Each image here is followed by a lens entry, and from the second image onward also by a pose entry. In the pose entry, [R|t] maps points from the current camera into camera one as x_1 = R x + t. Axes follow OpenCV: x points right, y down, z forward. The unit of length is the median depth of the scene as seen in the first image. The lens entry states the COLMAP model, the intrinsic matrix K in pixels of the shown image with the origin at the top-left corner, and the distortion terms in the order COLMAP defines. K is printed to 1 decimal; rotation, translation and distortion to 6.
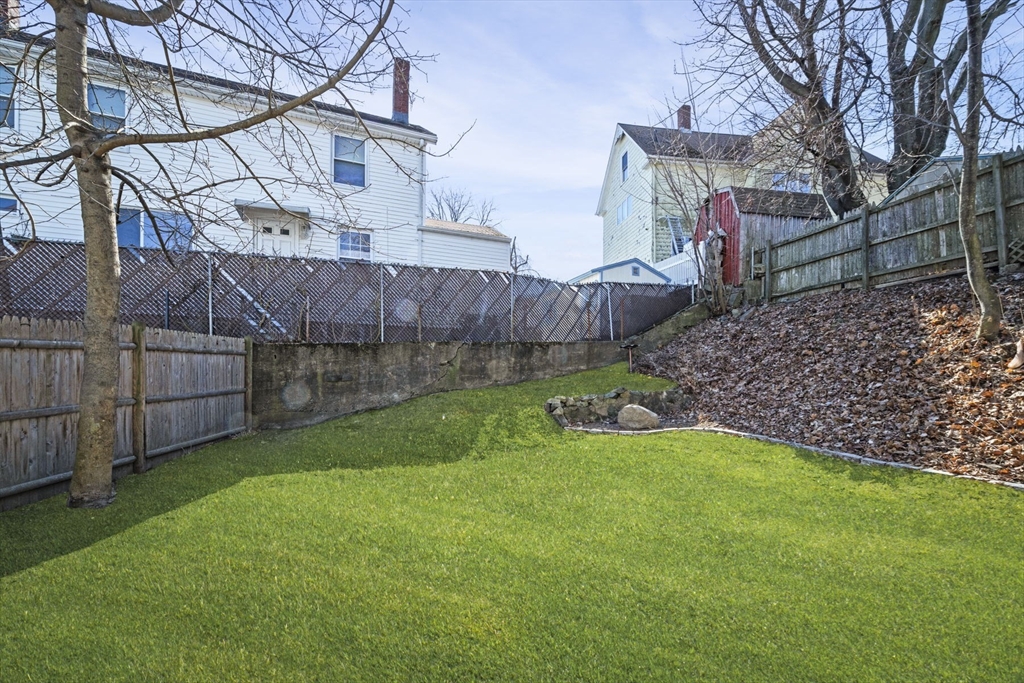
lens RADIAL K [[405.9, 0, 538.3], [0, 405.9, 374.7], [0, 0, 1]] dist [-0.003534, -0.000197]
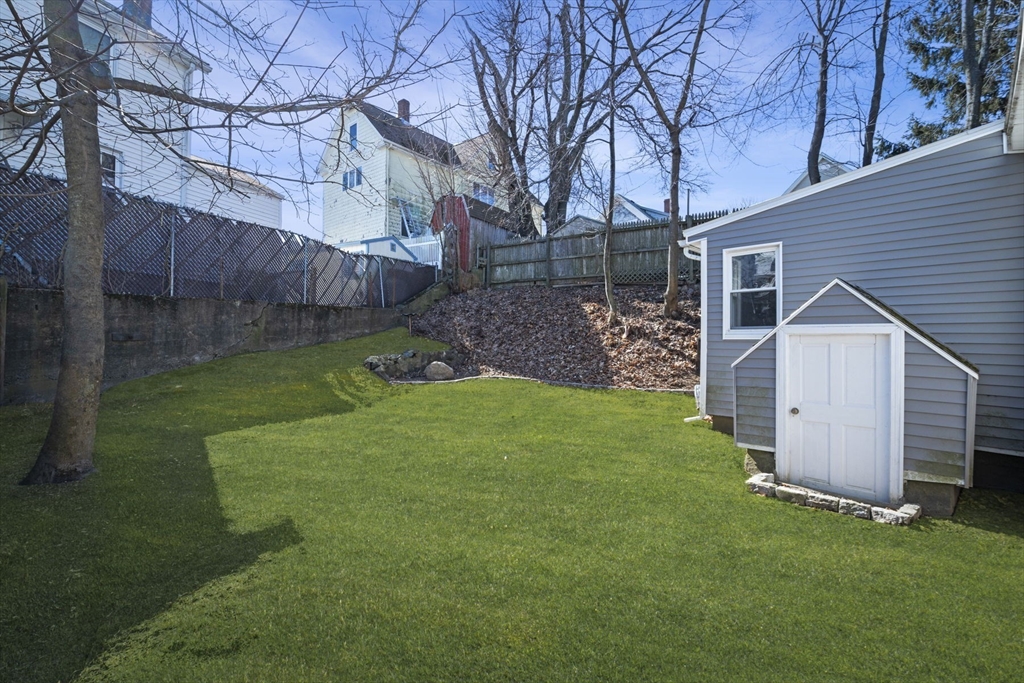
lens RADIAL K [[404.5, 0, 513.9], [0, 404.5, 337.3], [0, 0, 1]] dist [-0.010530, -0.000175]
pose [[0.748248, 0.017774, 0.663180, -0.380390], [-0.016101, 0.999833, -0.008630, 0.002728], [-0.663223, -0.004221, 0.748410, -0.114148]]
